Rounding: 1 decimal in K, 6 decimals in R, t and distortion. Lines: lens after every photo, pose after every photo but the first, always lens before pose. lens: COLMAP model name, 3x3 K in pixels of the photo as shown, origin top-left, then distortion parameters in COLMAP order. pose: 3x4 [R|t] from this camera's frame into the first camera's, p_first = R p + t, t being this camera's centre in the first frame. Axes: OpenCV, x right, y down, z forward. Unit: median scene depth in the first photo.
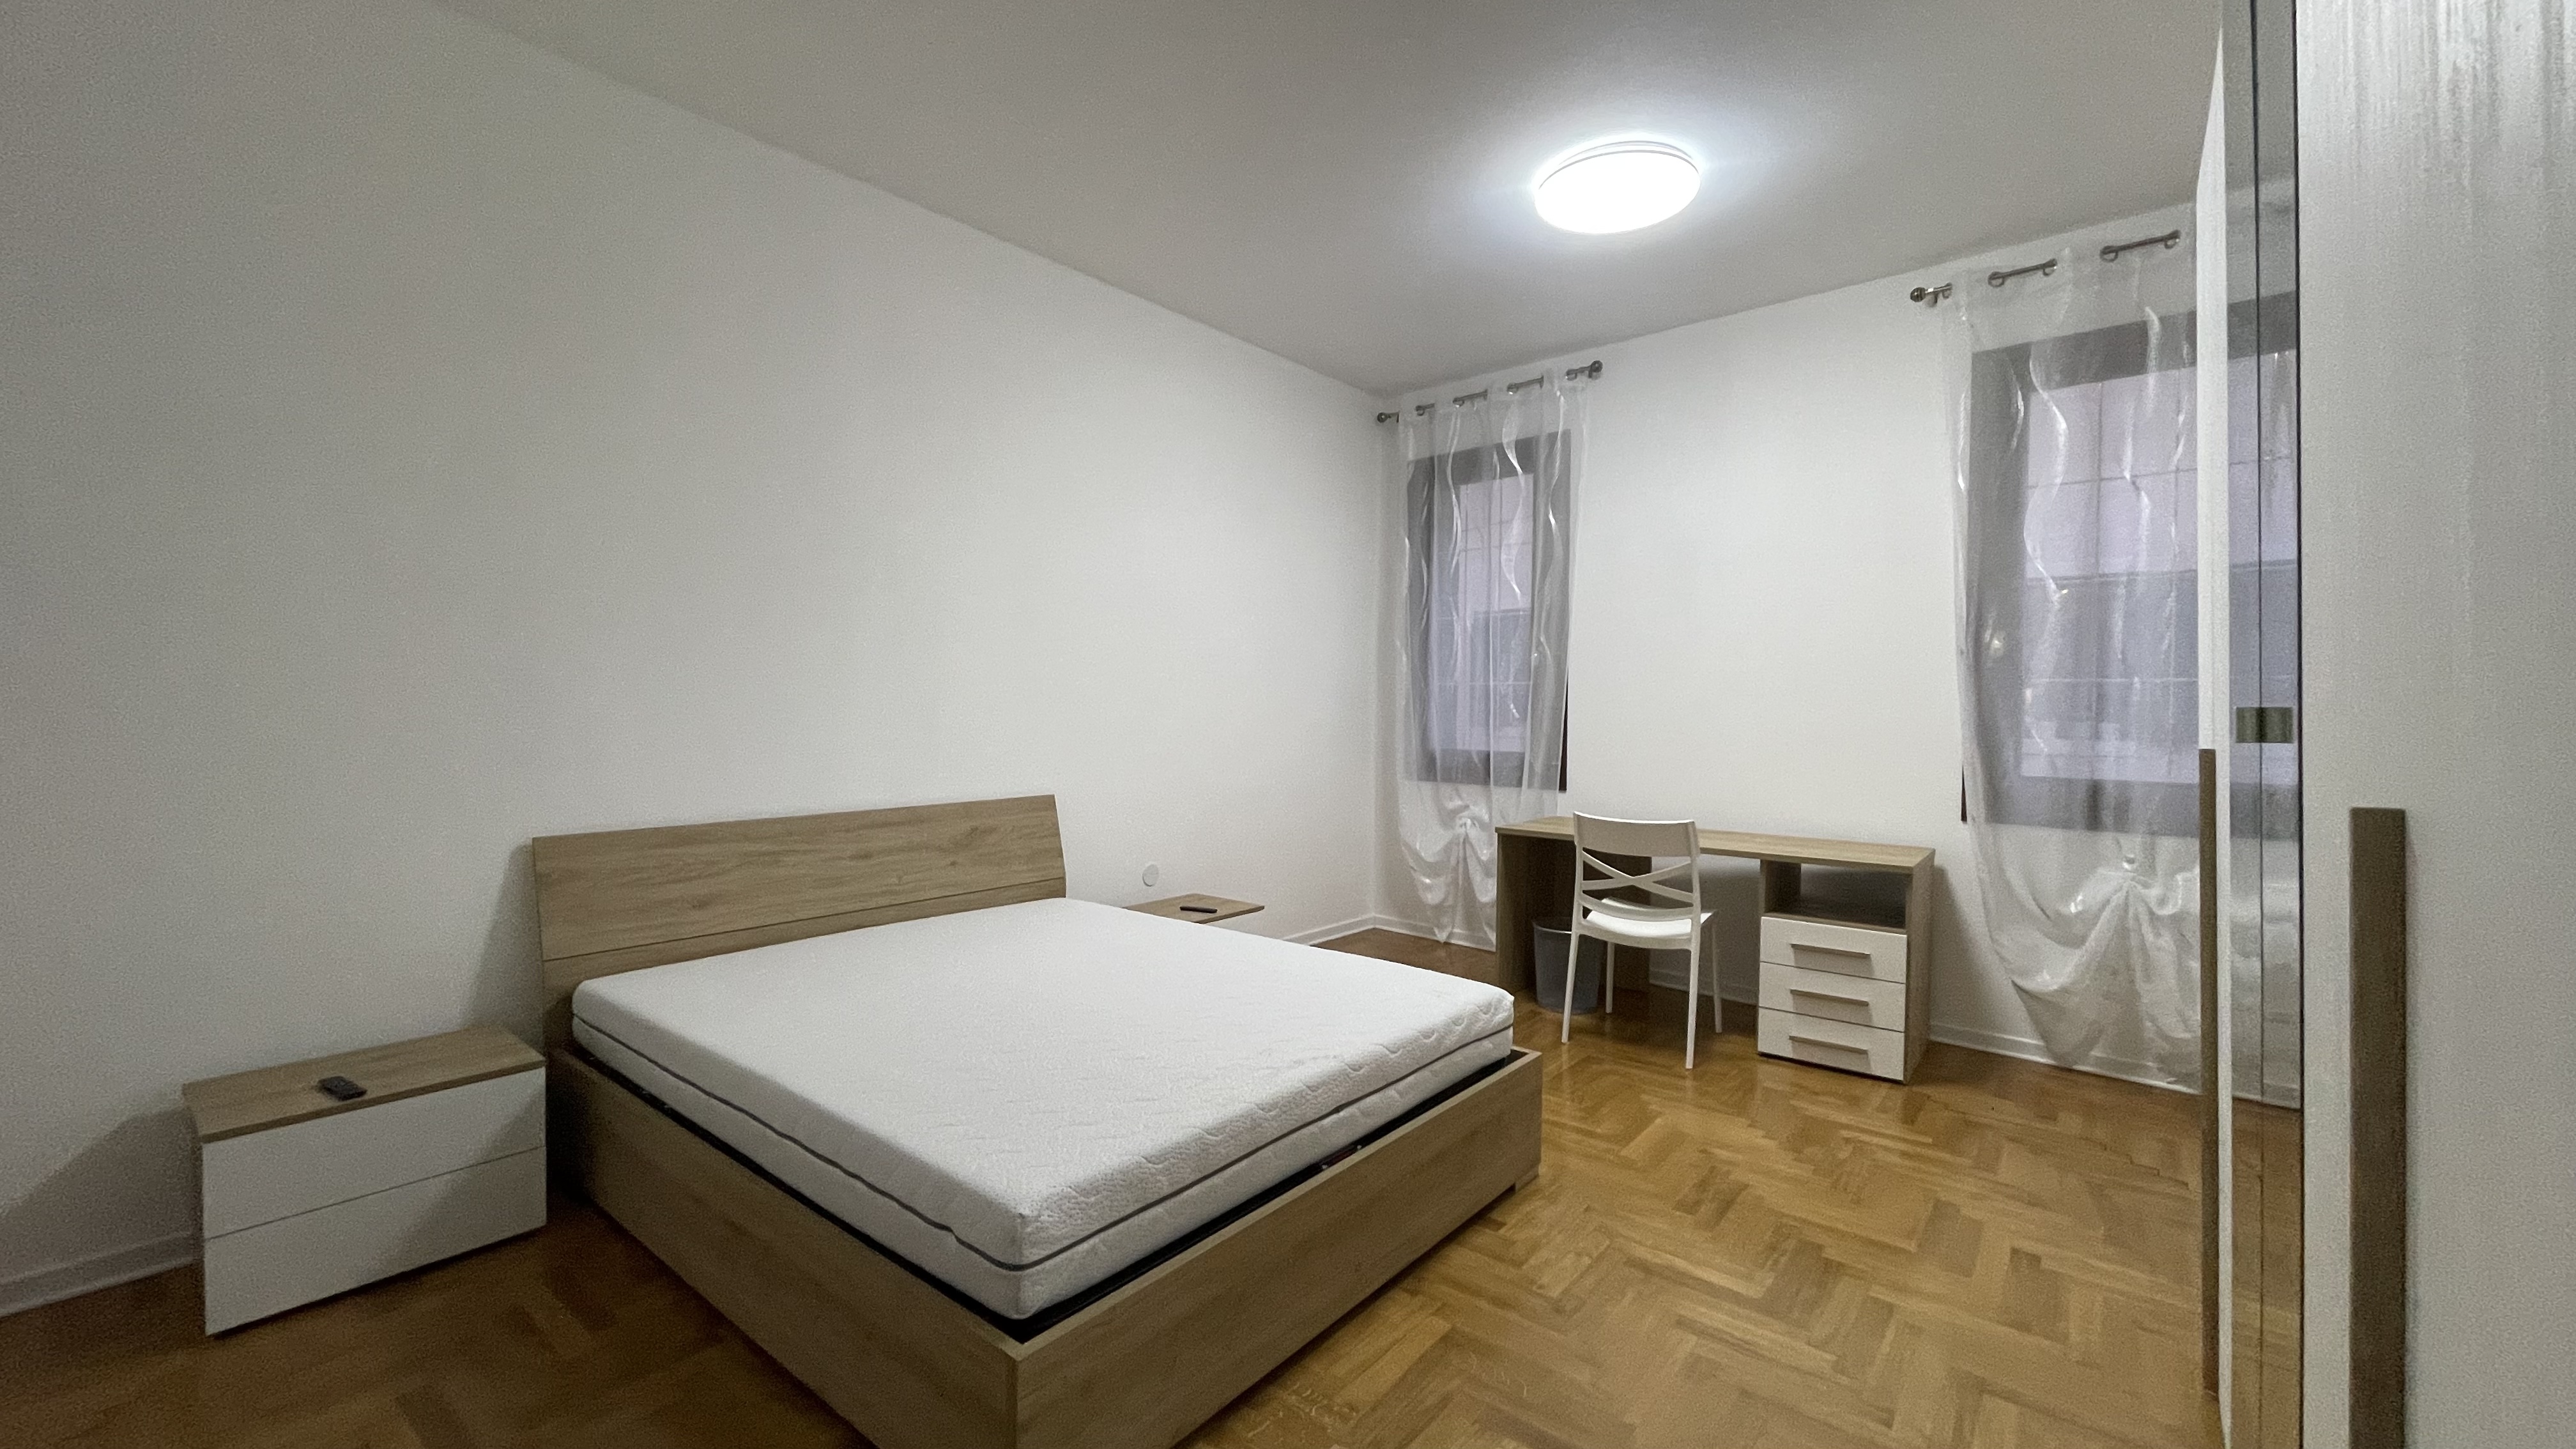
lens RADIAL K [[1044.7, 0, 1254.0], [0, 1044.7, 699.8], [0, 0, 1]] dist [-0.001759, -0.002264]
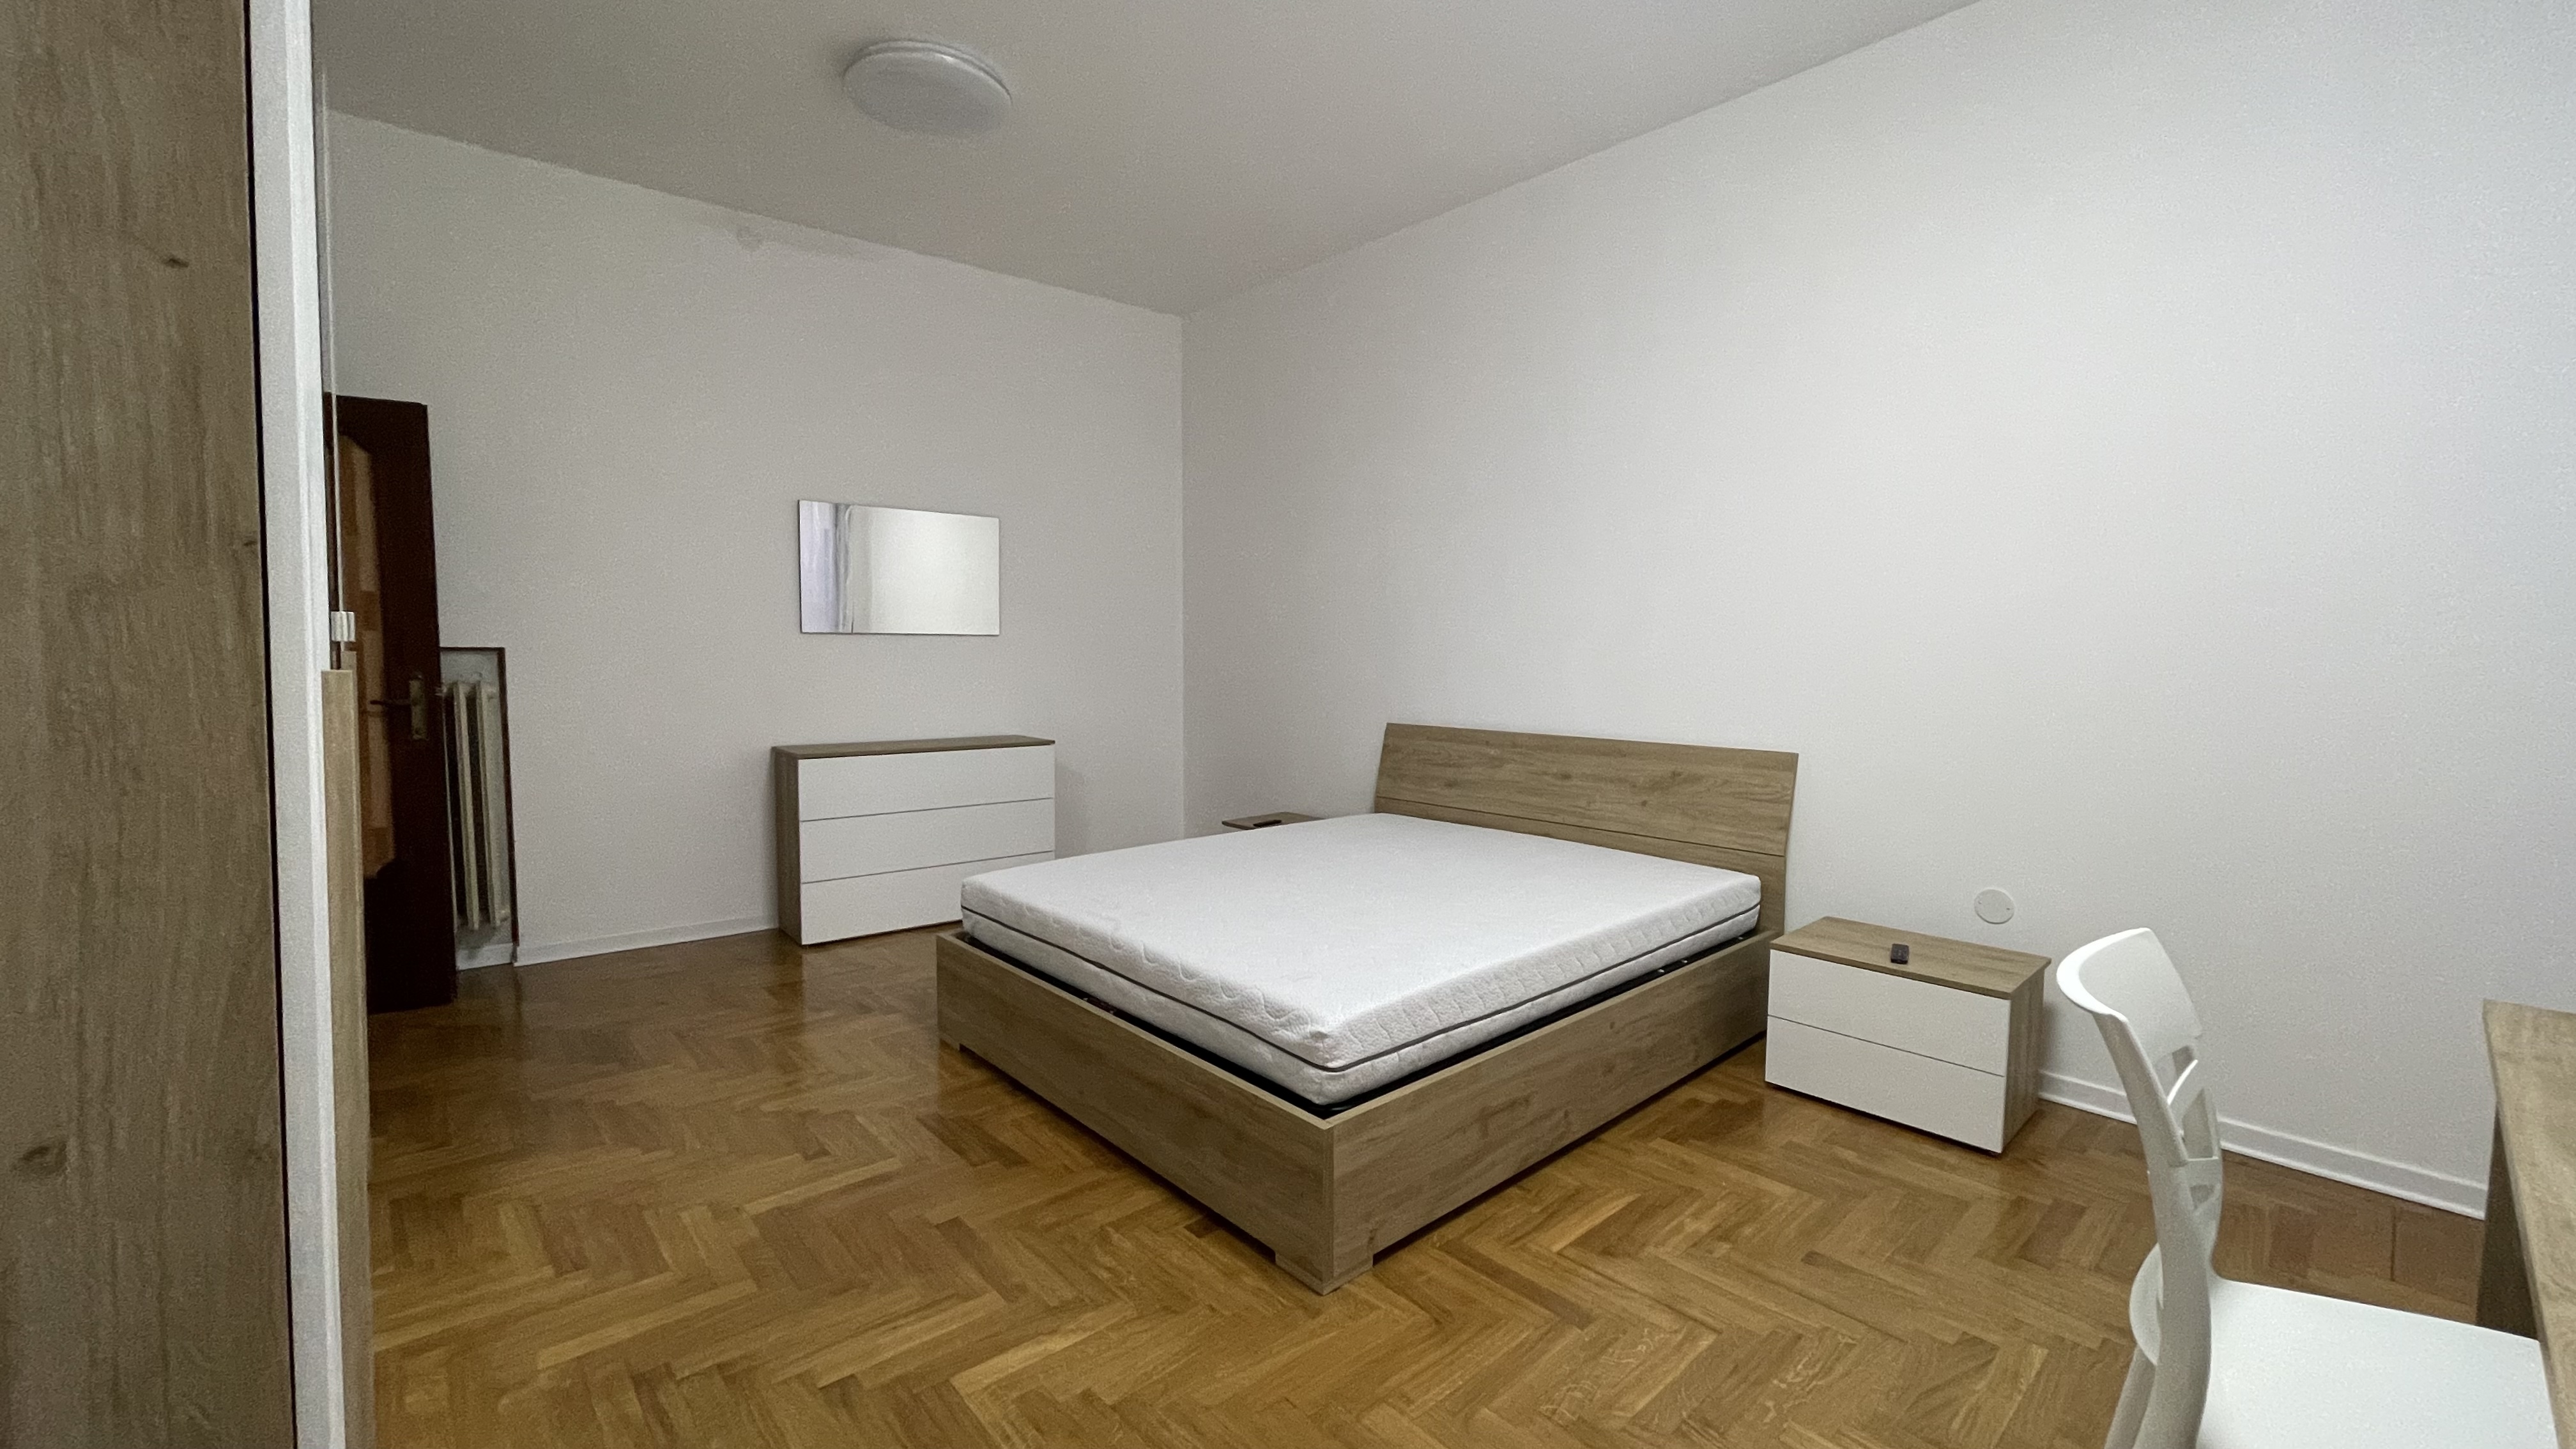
lens RADIAL K [[1044.7, 0, 1278.9], [0, 1044.7, 715.8], [0, 0, 1]] dist [-0.001759, -0.002264]
pose [[-0.145545, 0.053530, -0.987902, 0.793946], [-0.009863, 0.998407, 0.055552, 0.029196], [0.989303, 0.017829, -0.144785, 0.902336]]
